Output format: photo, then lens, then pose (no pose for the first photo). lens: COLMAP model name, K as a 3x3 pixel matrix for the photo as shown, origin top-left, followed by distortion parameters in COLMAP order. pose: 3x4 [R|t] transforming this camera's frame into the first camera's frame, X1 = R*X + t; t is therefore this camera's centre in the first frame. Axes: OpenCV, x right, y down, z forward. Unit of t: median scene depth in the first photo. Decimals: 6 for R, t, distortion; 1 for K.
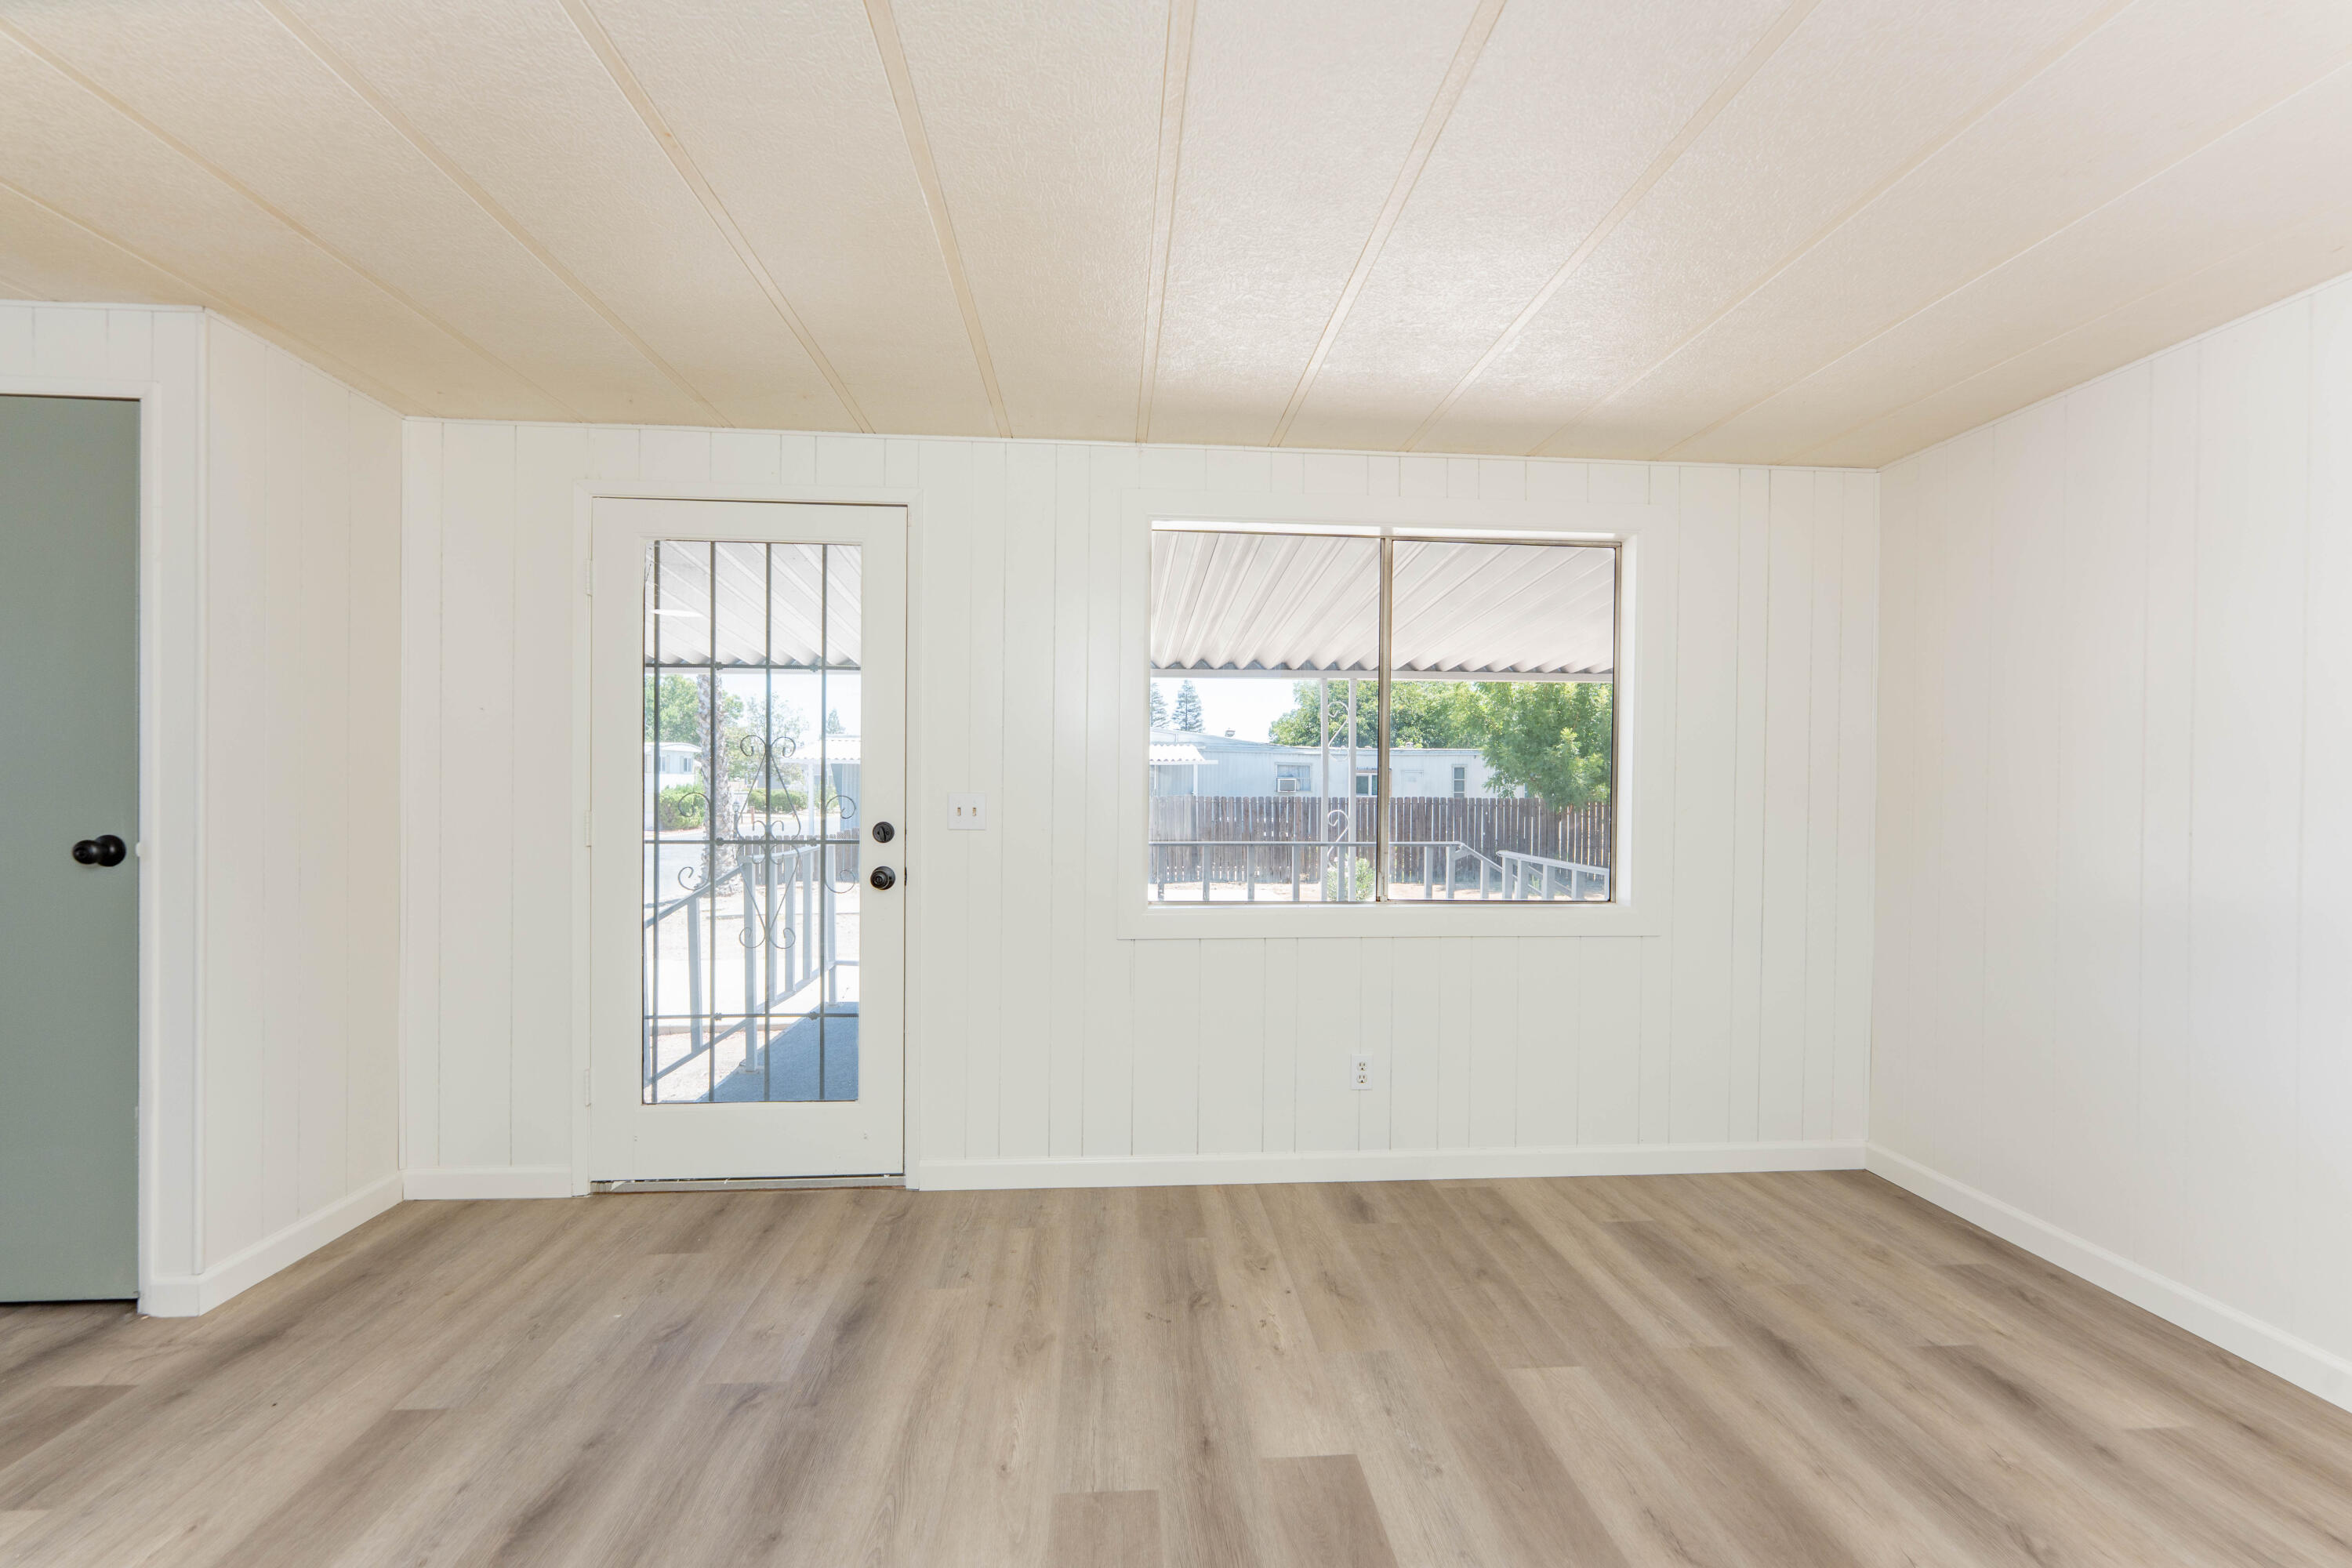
lens RADIAL K [[941.3, 0, 1174.6], [0, 941.3, 792.6], [0, 0, 1]] dist [-0.000382, -0.000345]
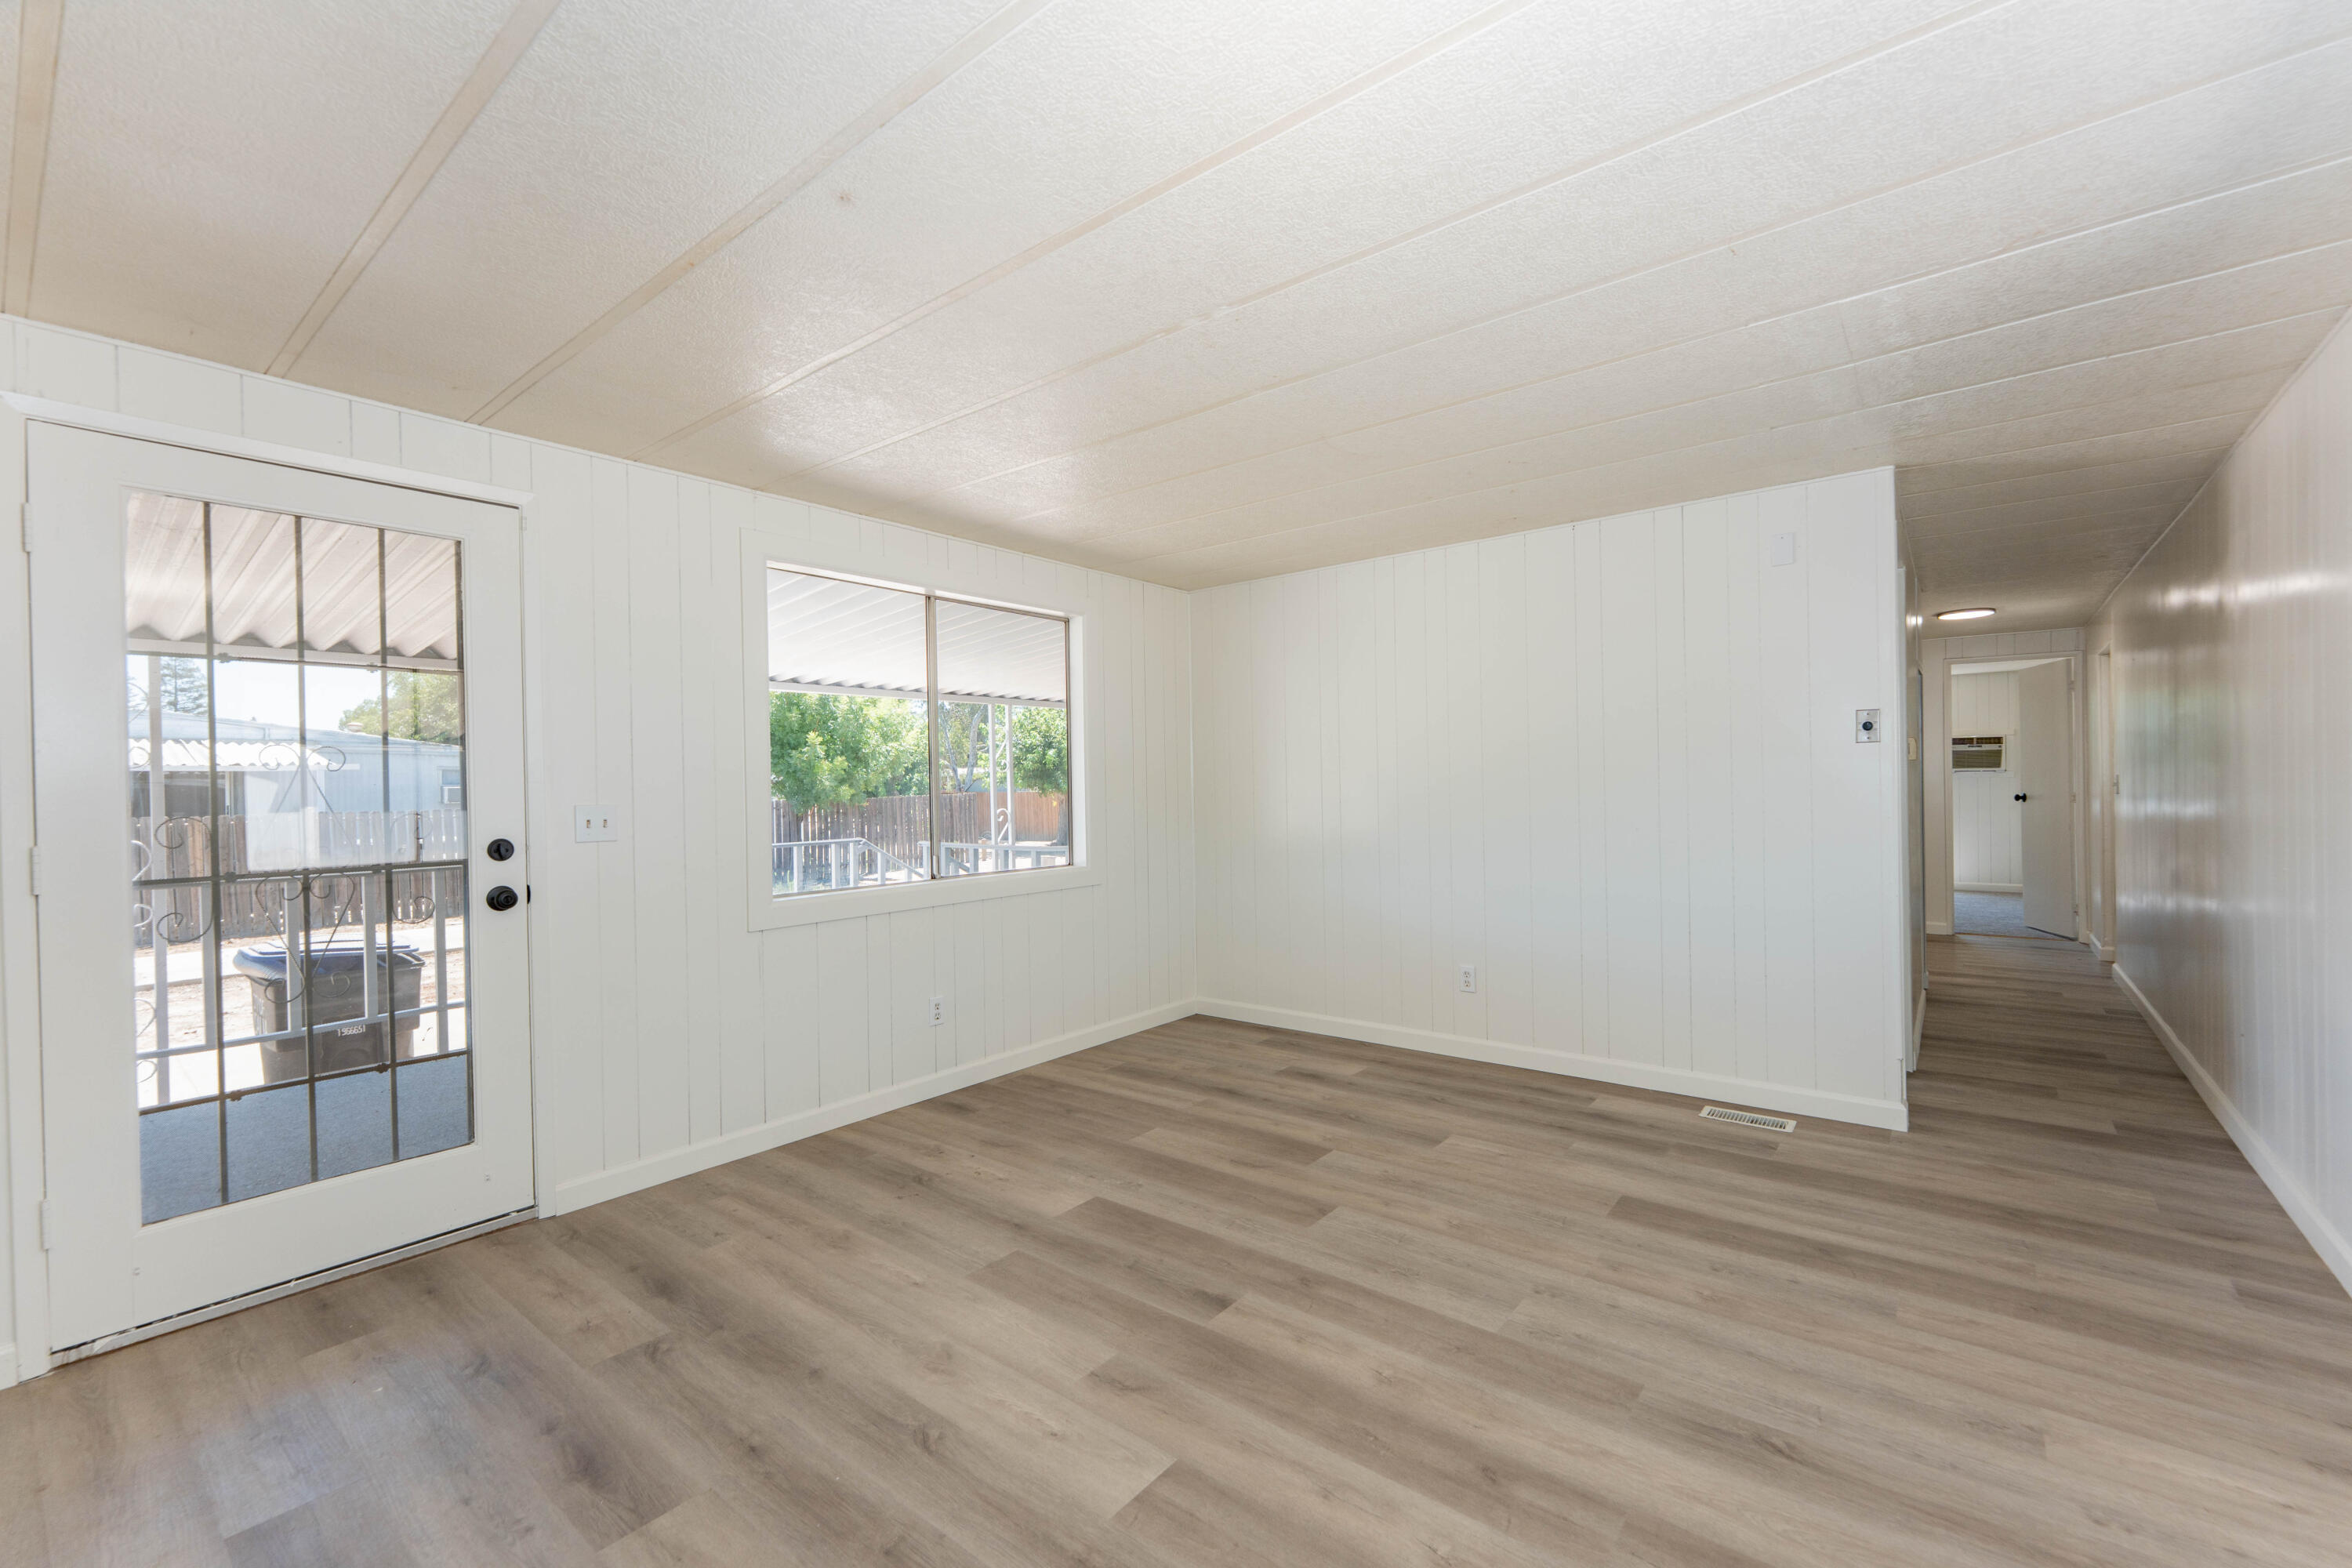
lens RADIAL K [[972.9, 0, 1176.0], [0, 972.9, 784.0], [0, 0, 1]] dist [-0.000073, -0.000330]
pose [[0.685256, -0.019287, 0.728047, -0.613112], [0.027493, 0.999622, 0.000604, -0.006629], [-0.727783, 0.019602, 0.685527, -0.179780]]
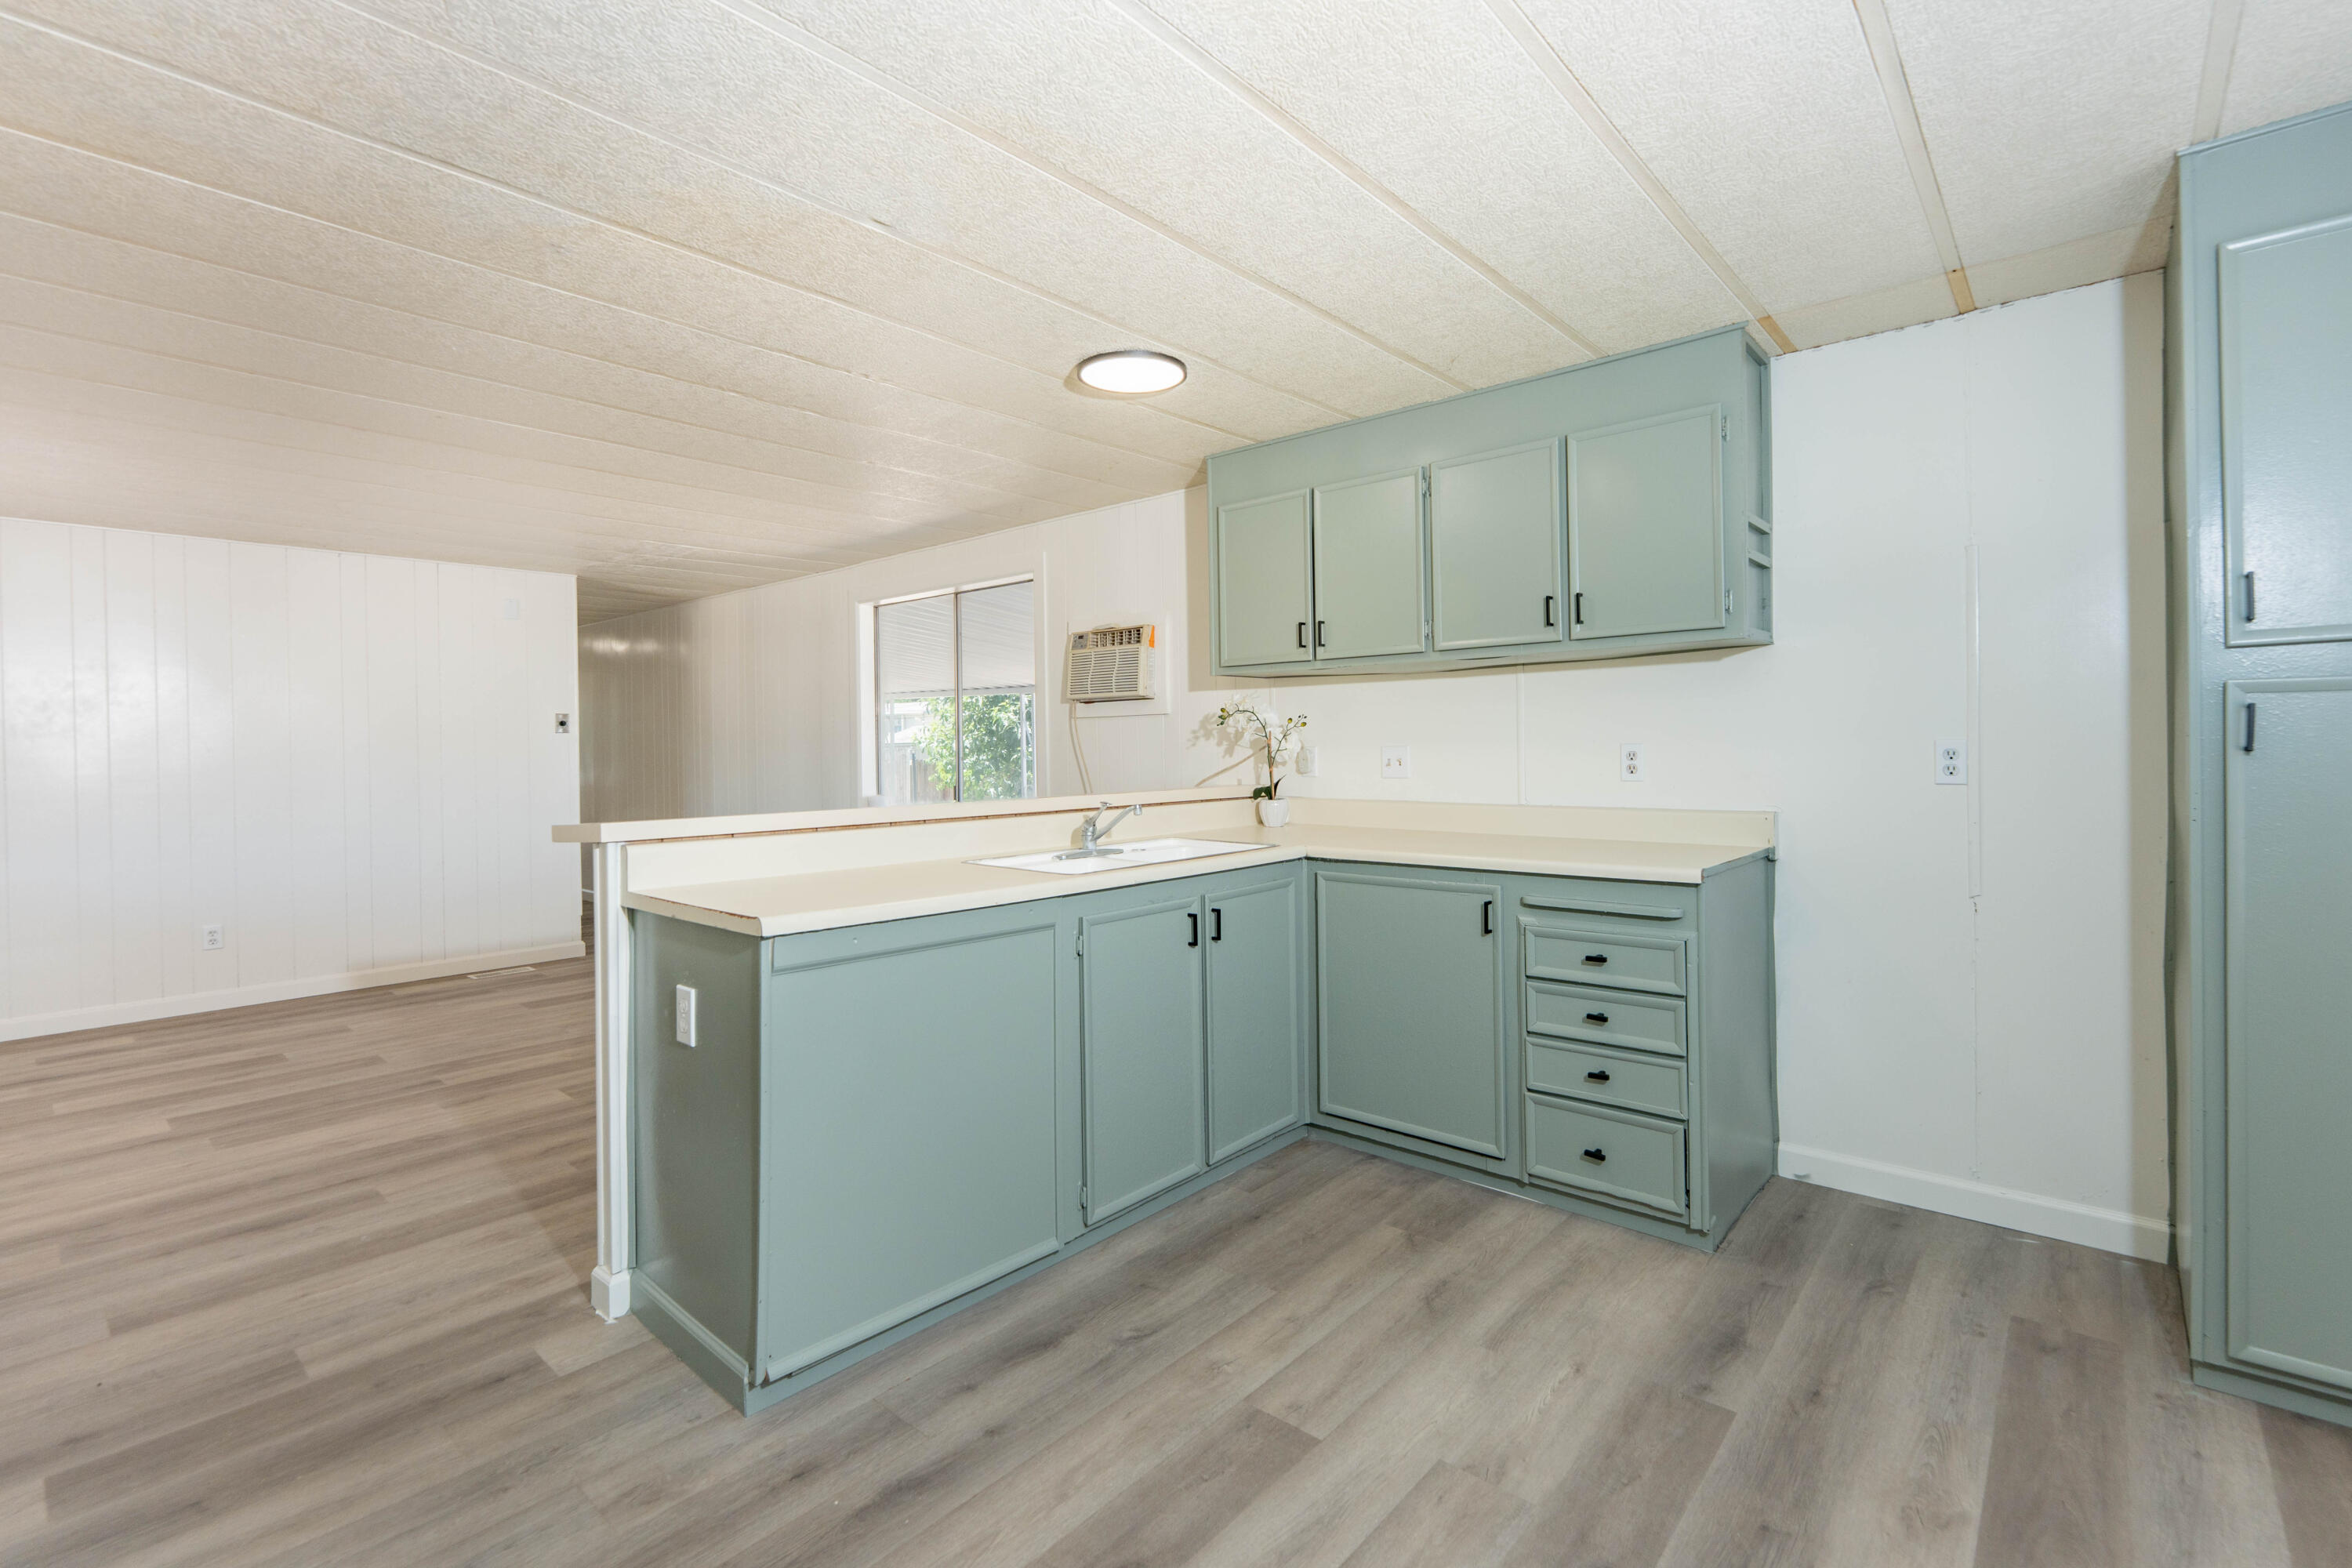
lens RADIAL K [[972.9, 0, 1176.0], [0, 972.9, 784.0], [0, 0, 1]] dist [-0.000073, -0.000330]
pose [[-0.675420, -0.023265, 0.737066, -1.613482], [0.009389, 0.999150, 0.040141, 0.003834], [-0.737373, 0.034032, -0.674627, 0.517370]]
